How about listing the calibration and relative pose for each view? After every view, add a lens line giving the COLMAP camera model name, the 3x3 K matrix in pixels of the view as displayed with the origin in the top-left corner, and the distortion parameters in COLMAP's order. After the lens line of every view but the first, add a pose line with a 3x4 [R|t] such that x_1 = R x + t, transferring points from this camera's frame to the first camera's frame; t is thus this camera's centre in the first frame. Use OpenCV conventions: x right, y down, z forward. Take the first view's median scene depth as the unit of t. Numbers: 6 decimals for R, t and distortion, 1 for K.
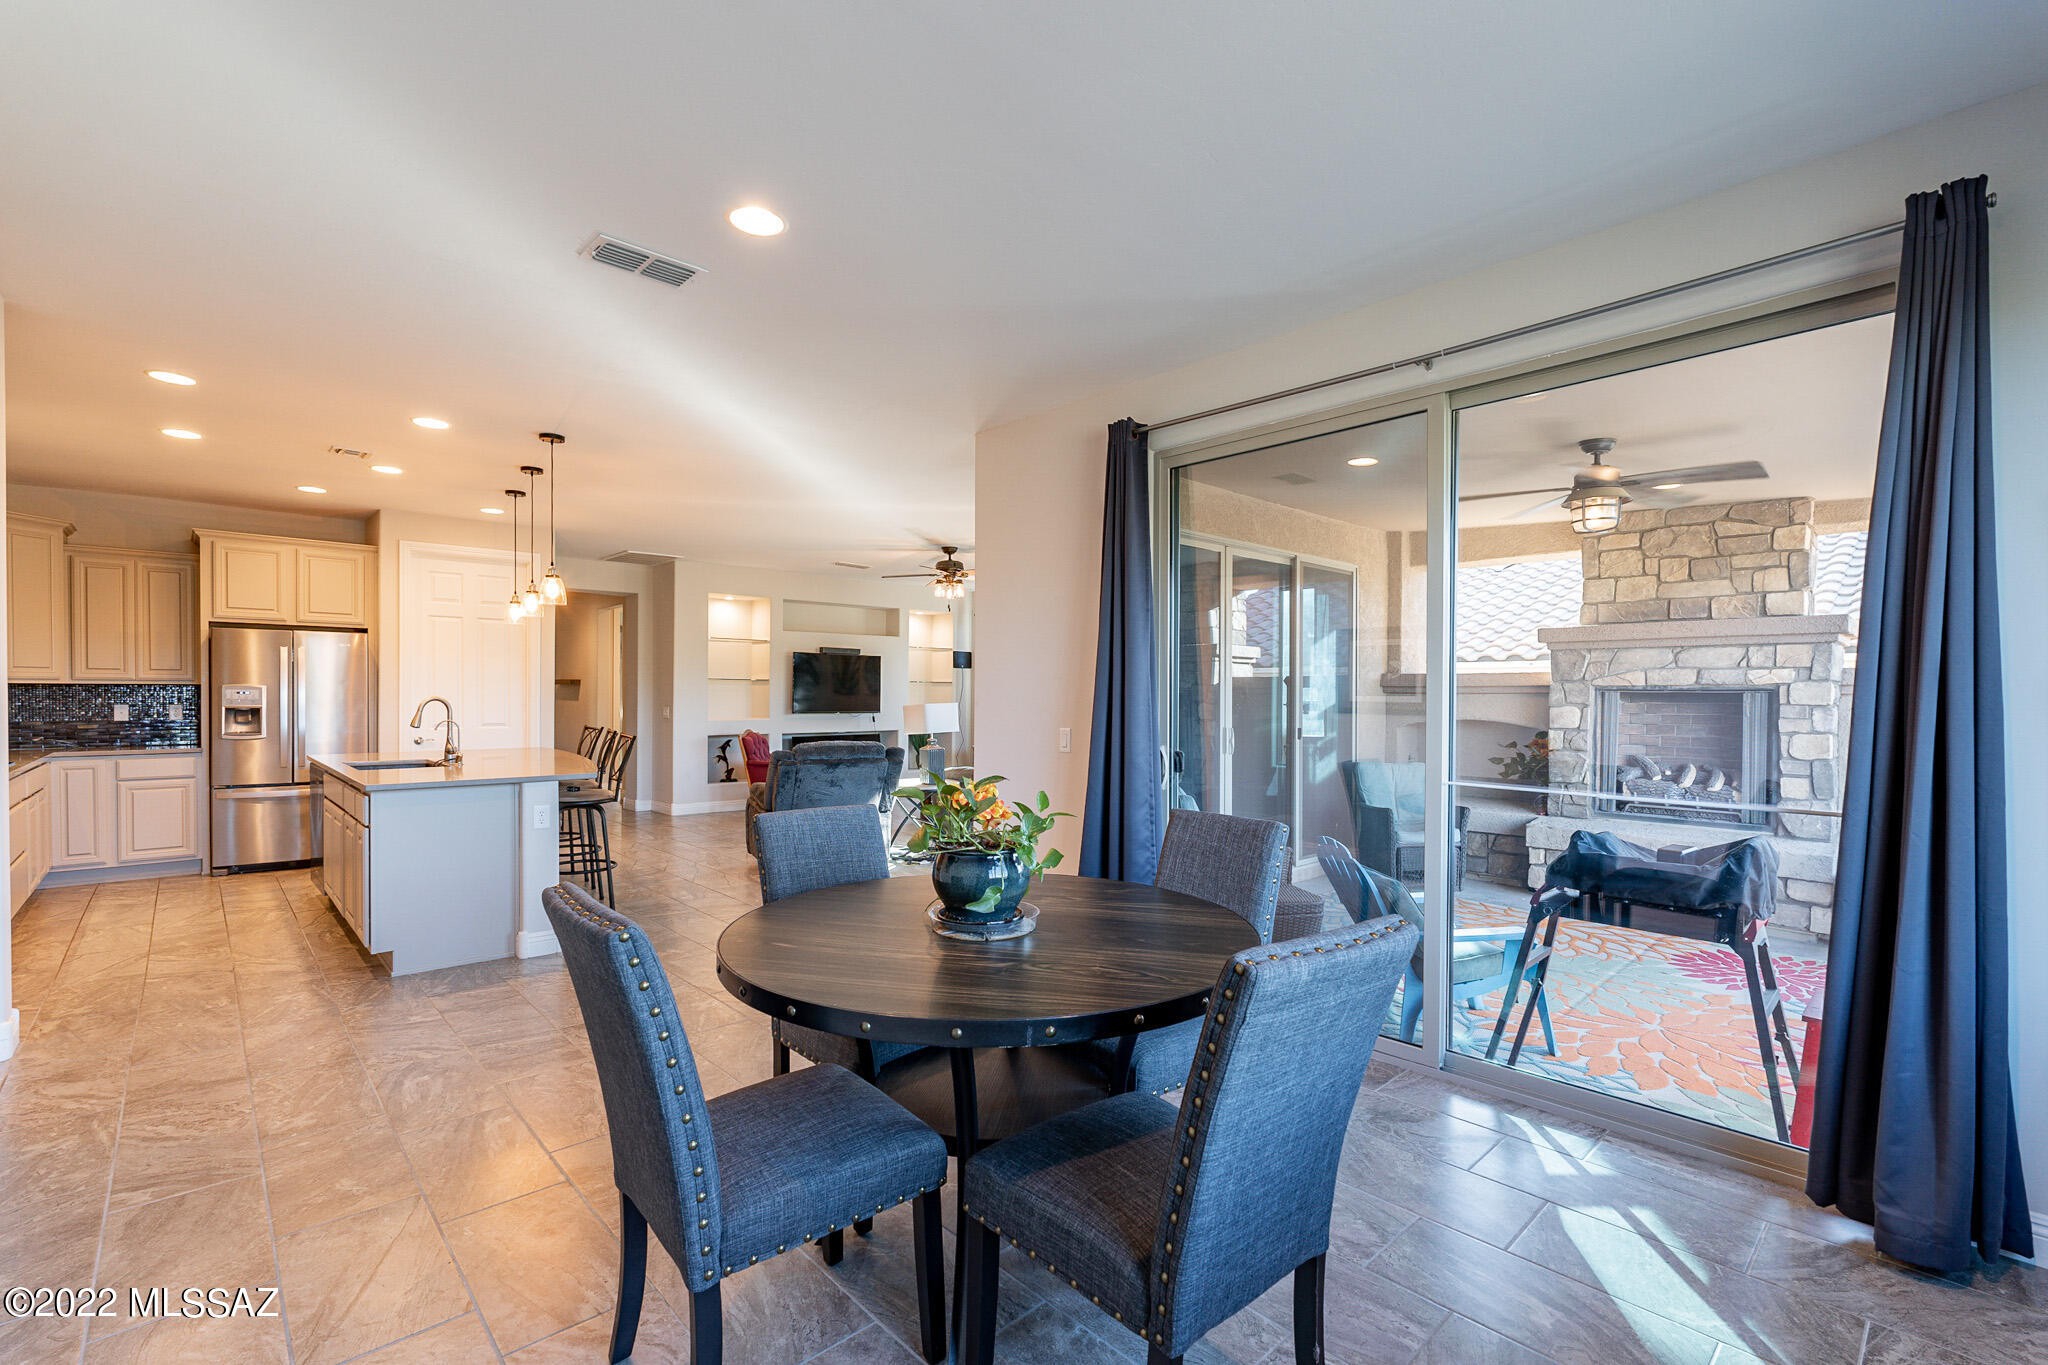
lens RADIAL K [[899.6, 0, 1026.0], [0, 899.6, 706.7], [0, 0, 1]] dist [-0.000519, 0.000667]
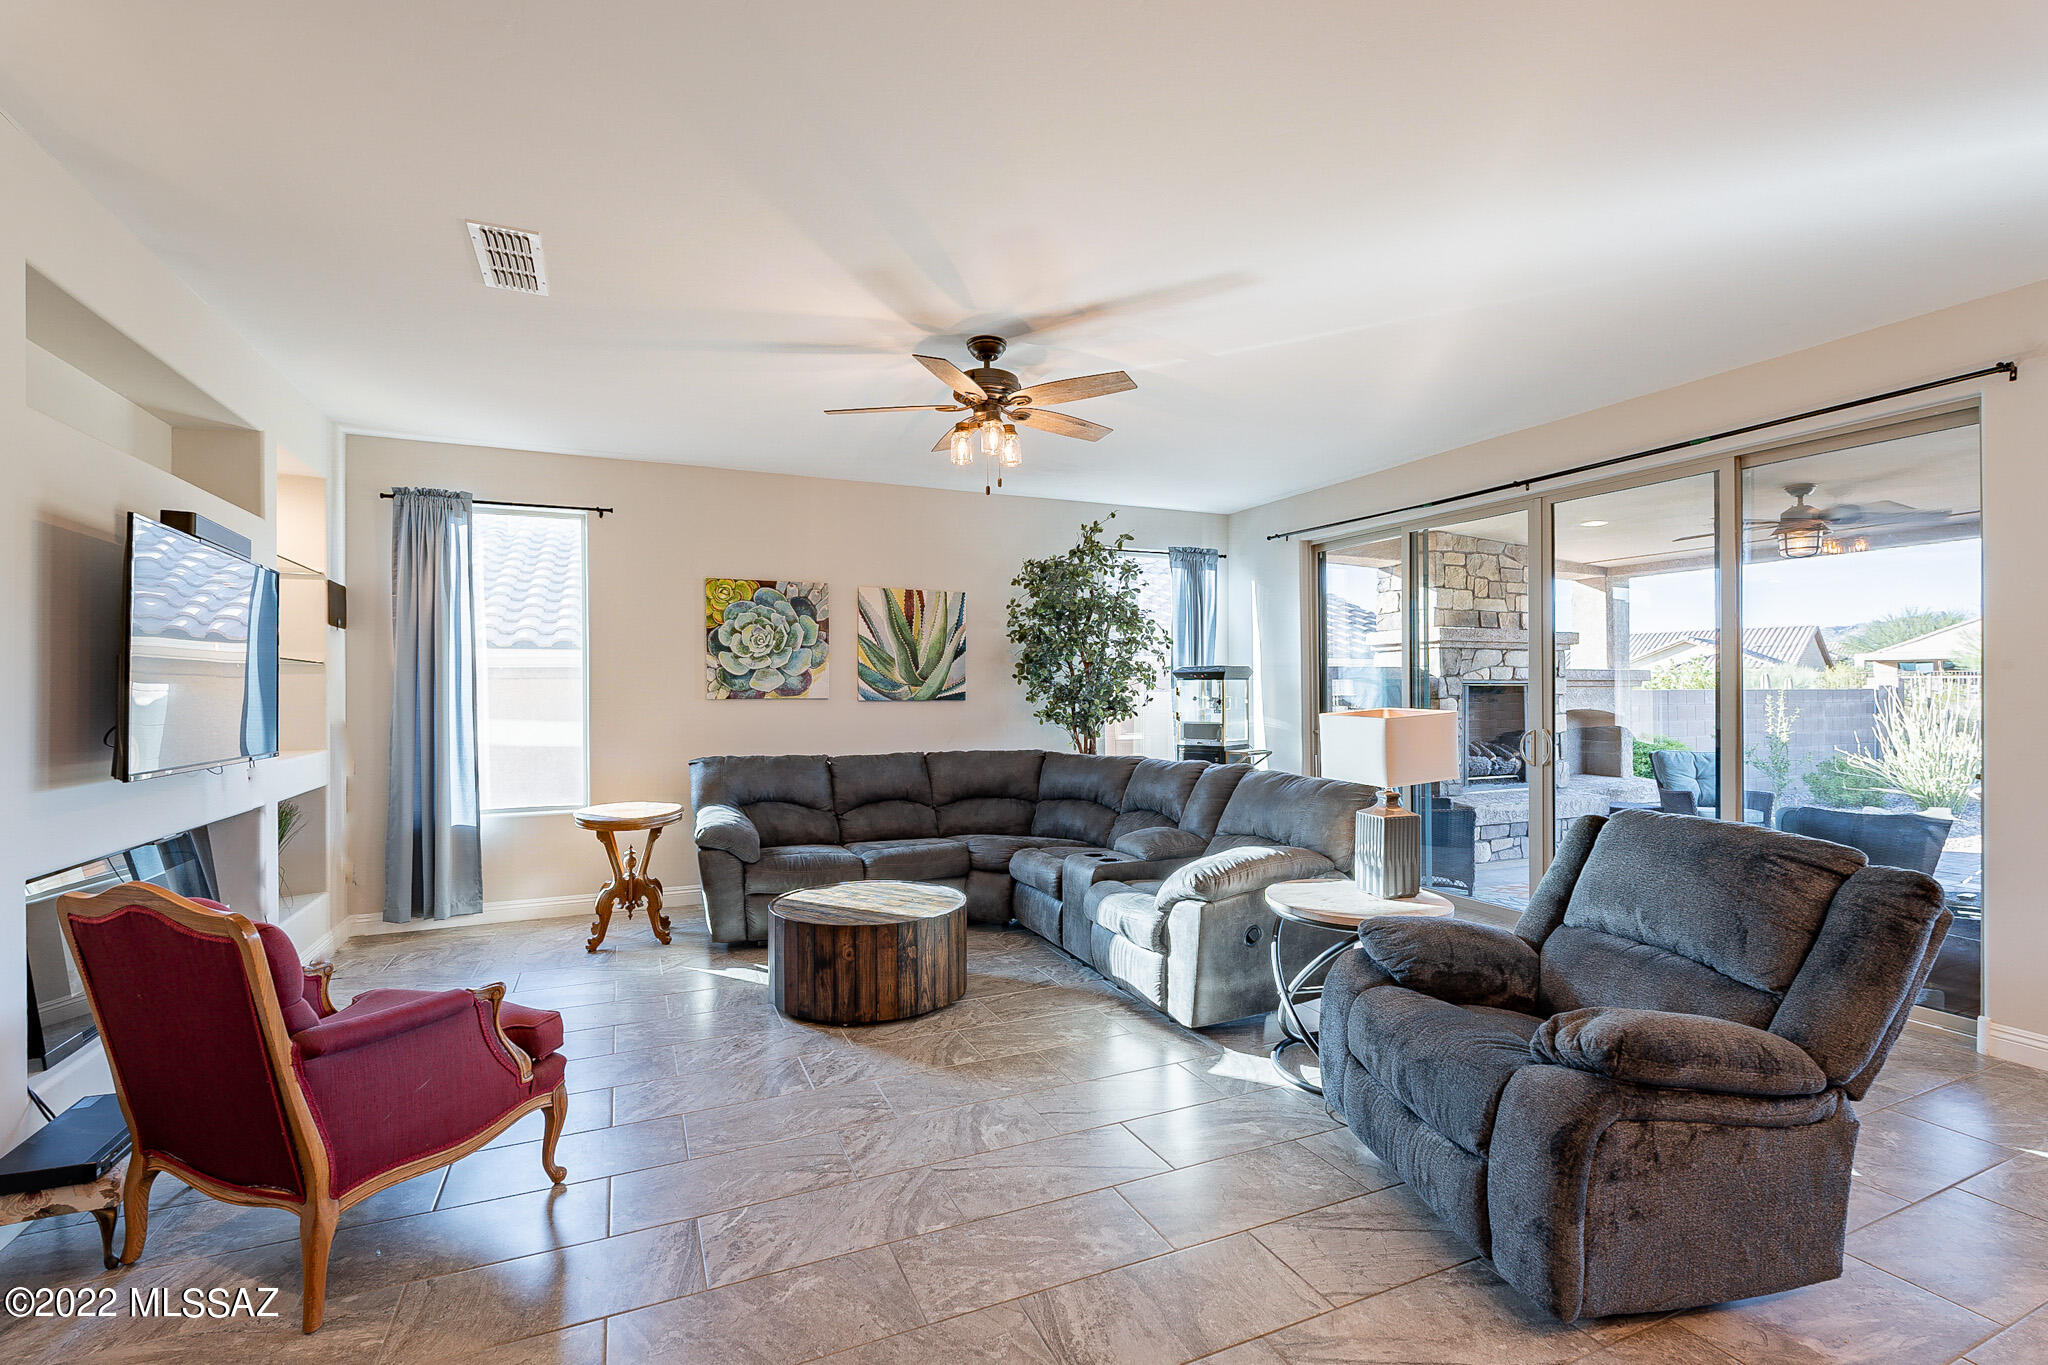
lens RADIAL K [[896.0, 0, 1020.1], [0, 896.0, 692.6], [0, 0, 1]] dist [-0.007496, 0.000170]
pose [[0.321027, -0.008548, 0.947031, -0.637231], [0.018558, 0.999824, 0.002734, -0.018492], [-0.946888, 0.016697, 0.321129, 1.126095]]
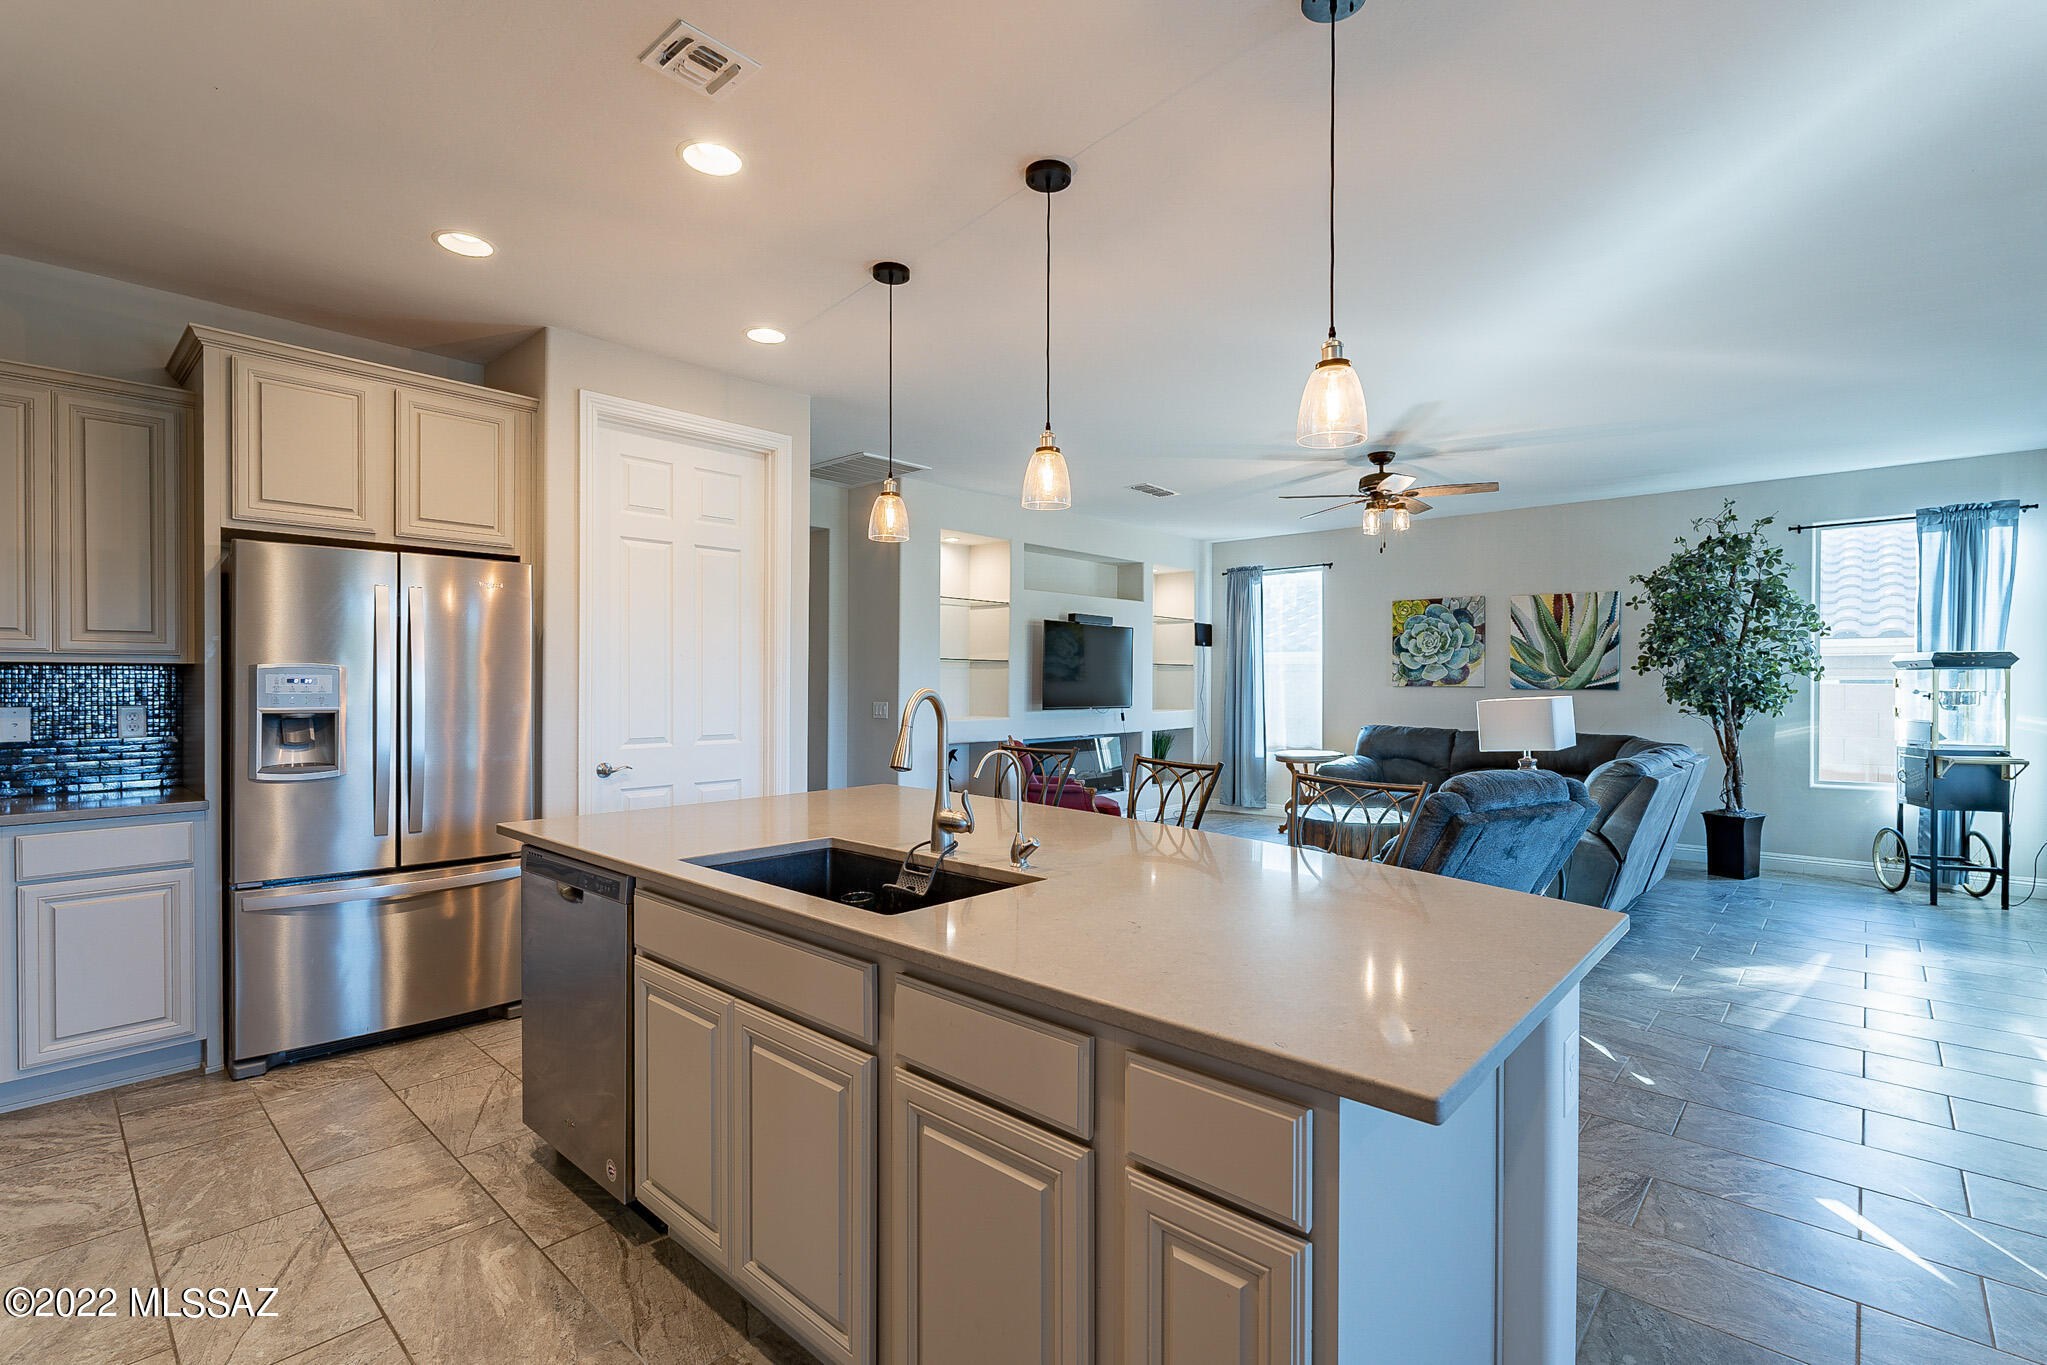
lens RADIAL K [[929.0, 0, 1032.5], [0, 929.0, 687.3], [0, 0, 1]] dist [-0.000594, -0.000931]
pose [[0.995370, -0.003915, 0.096036, -0.532608], [0.004685, 0.999959, -0.007791, -0.006591], [-0.096001, 0.008205, 0.995347, 0.477859]]
